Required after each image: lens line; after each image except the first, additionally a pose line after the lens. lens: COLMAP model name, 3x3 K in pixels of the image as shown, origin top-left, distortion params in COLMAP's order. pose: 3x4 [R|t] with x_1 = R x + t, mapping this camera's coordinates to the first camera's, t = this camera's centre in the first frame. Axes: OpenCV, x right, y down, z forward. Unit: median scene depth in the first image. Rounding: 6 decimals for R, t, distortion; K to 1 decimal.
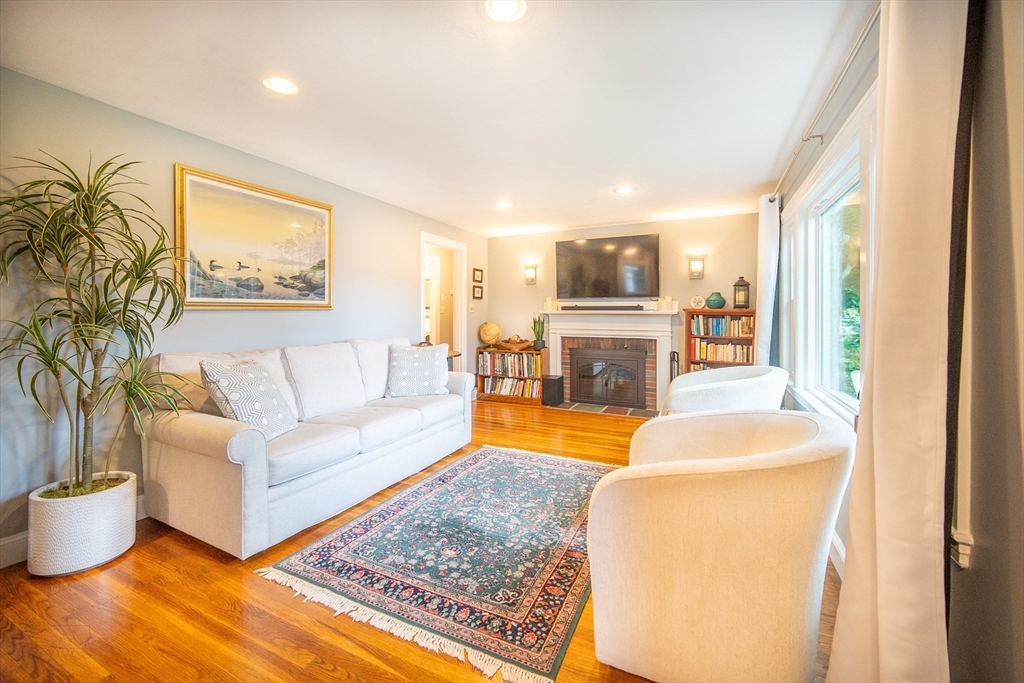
lens RADIAL K [[425.7, 0, 510.6], [0, 425.7, 315.0], [0, 0, 1]] dist [0.001563, 0.000033]
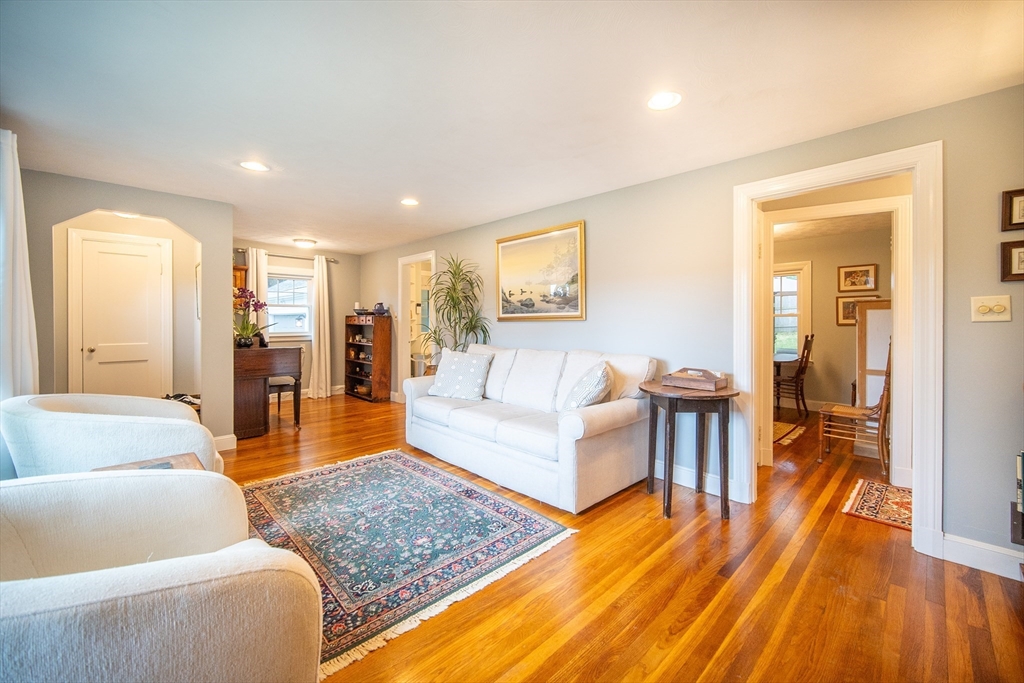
lens RADIAL K [[405.3, 0, 516.6], [0, 405.3, 324.2], [0, 0, 1]] dist [-0.001178, -0.000139]
pose [[-0.342946, 0.000355, -0.939355, 0.718151], [-0.004589, 0.999987, 0.002054, -0.004357], [0.939344, 0.005015, -0.342940, 1.503925]]
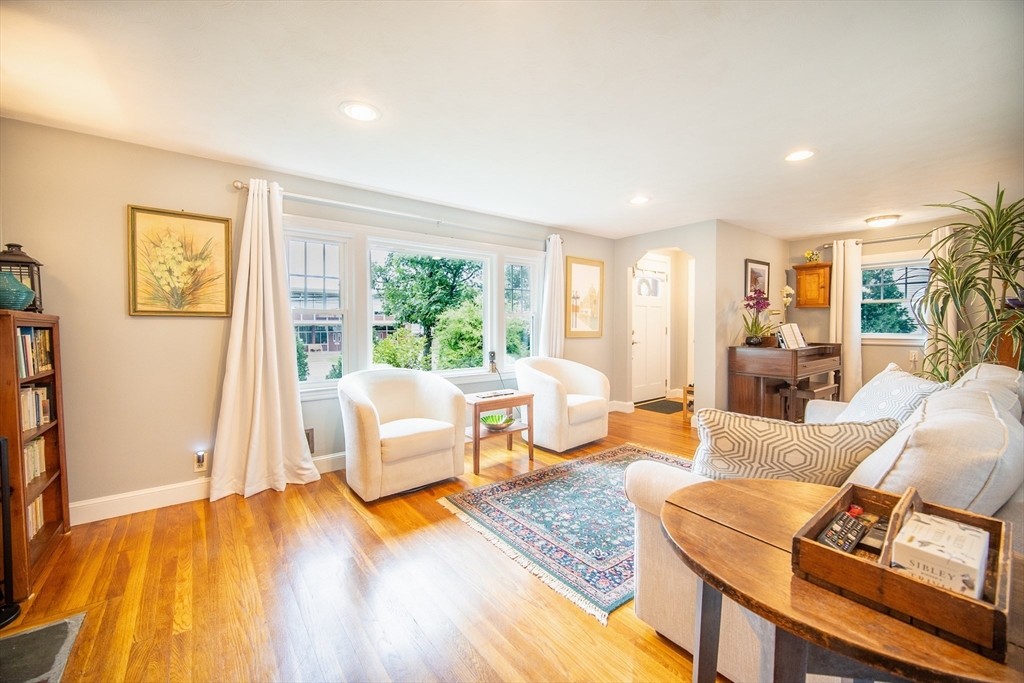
lens RADIAL K [[407.7, 0, 515.5], [0, 407.7, 335.3], [0, 0, 1]] dist [-0.001544, -0.000201]
pose [[-0.900824, -0.020100, 0.433720, -0.211981], [-0.004478, 0.999305, 0.037011, -0.006469], [-0.434162, 0.031398, -0.900287, 1.888695]]
